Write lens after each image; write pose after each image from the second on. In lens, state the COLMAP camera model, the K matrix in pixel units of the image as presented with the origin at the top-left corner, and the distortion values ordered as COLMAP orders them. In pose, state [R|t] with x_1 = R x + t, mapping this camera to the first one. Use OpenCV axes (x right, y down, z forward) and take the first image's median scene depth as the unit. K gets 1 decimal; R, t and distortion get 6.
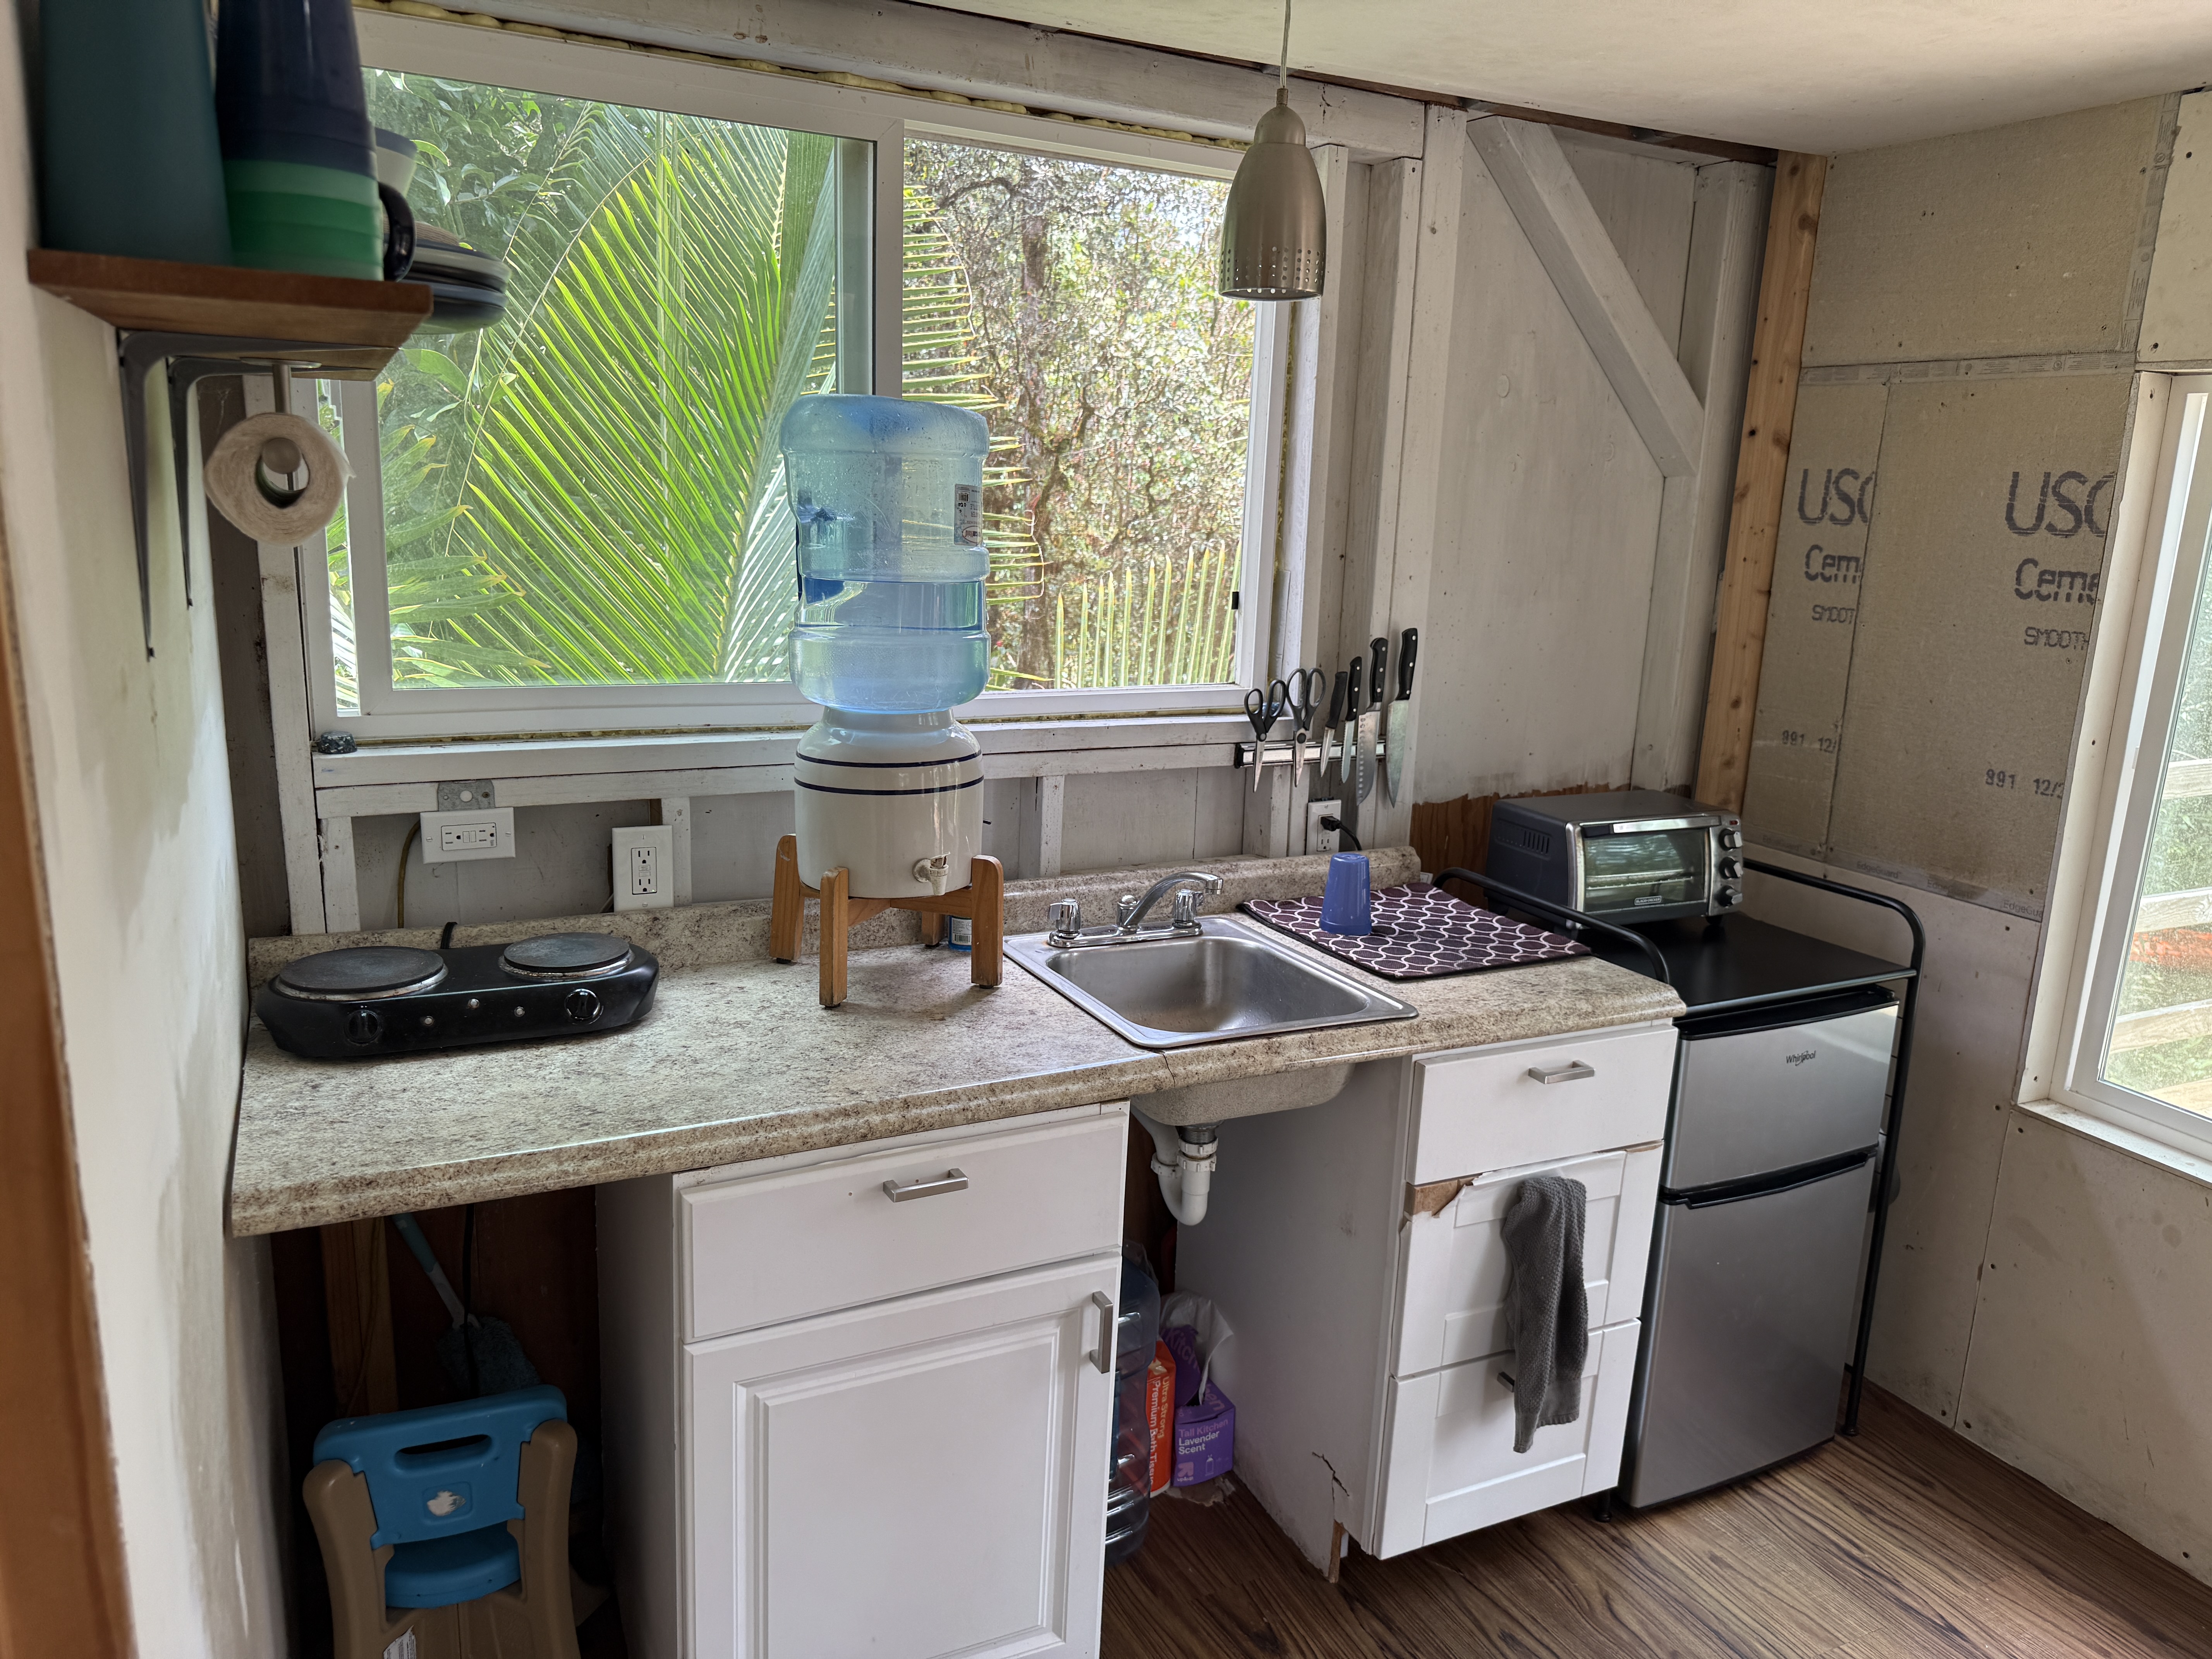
lens RADIAL K [[1550.5, 0, 1107.9], [0, 1550.5, 839.7], [0, 0, 1]] dist [0.067184, -0.062660]
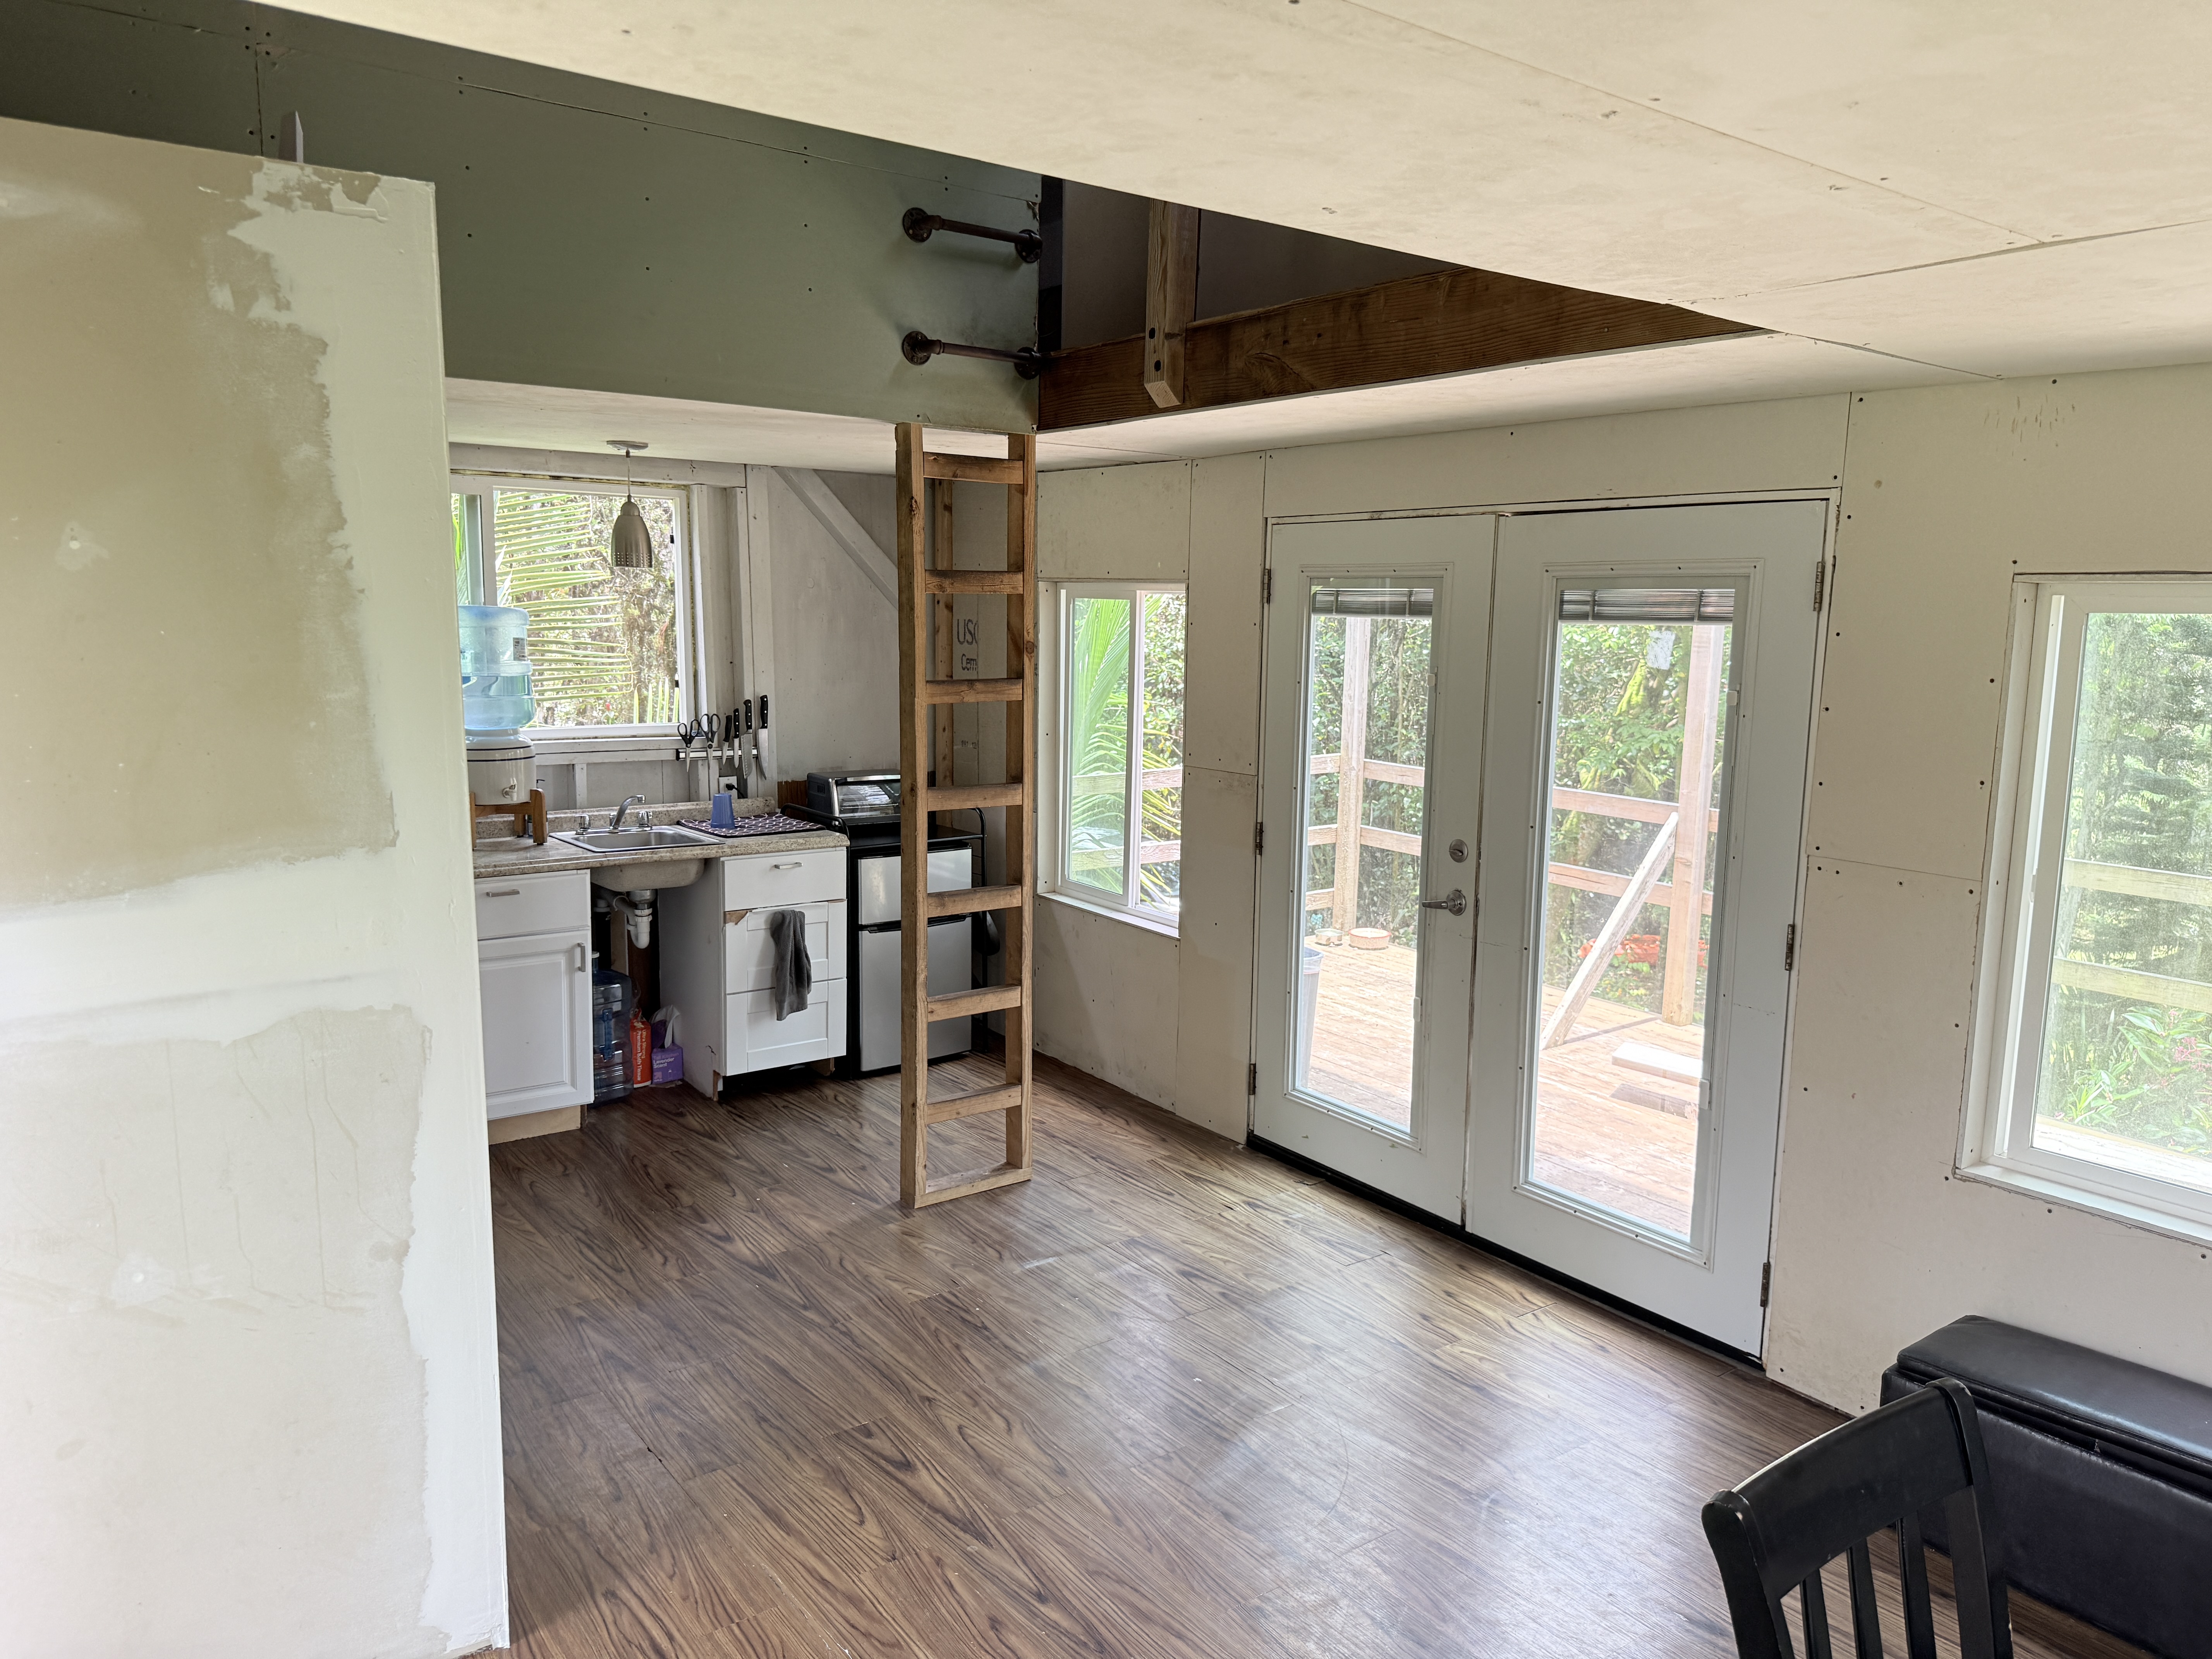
lens RADIAL K [[1550.5, 0, 1144.3], [0, 1550.5, 836.9], [0, 0, 1]] dist [0.067184, -0.062660]
pose [[0.980955, -0.048241, 0.188151, 0.323896], [0.061290, 0.996055, -0.064164, 0.251800], [-0.184314, 0.074474, 0.980042, -1.305182]]
